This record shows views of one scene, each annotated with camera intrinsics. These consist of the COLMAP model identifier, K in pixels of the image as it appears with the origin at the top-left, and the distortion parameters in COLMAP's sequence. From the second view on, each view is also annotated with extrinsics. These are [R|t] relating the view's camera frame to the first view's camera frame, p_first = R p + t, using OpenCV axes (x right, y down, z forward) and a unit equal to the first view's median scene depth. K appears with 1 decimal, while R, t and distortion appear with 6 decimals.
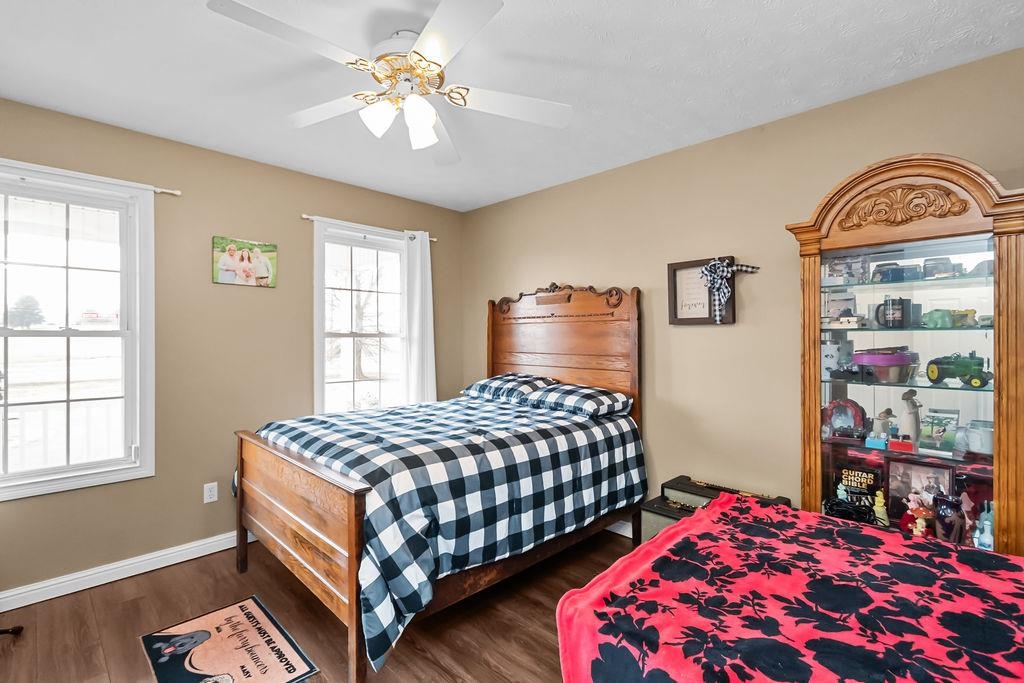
lens RADIAL K [[457.6, 0, 514.2], [0, 457.6, 340.7], [0, 0, 1]] dist [0.006803, -0.000849]
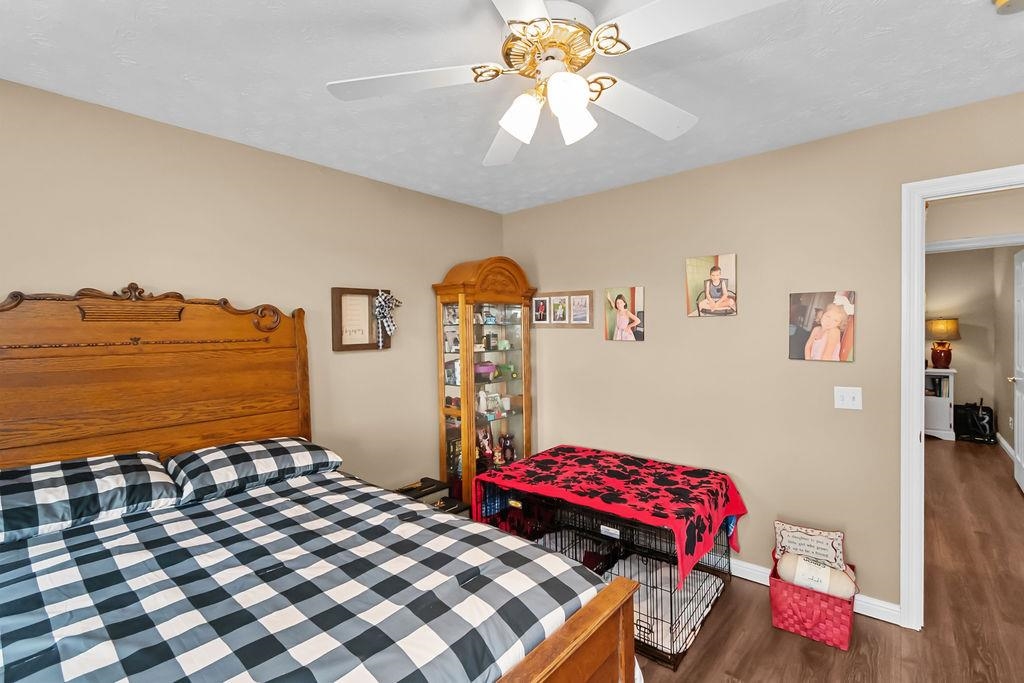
lens RADIAL K [[457.6, 0, 514.2], [0, 457.6, 340.7], [0, 0, 1]] dist [0.006803, -0.000849]
pose [[-0.050650, -0.030394, 0.998254, -1.149154], [0.025533, 0.999171, 0.031717, -0.141639], [-0.998390, 0.027095, -0.049832, 1.235567]]
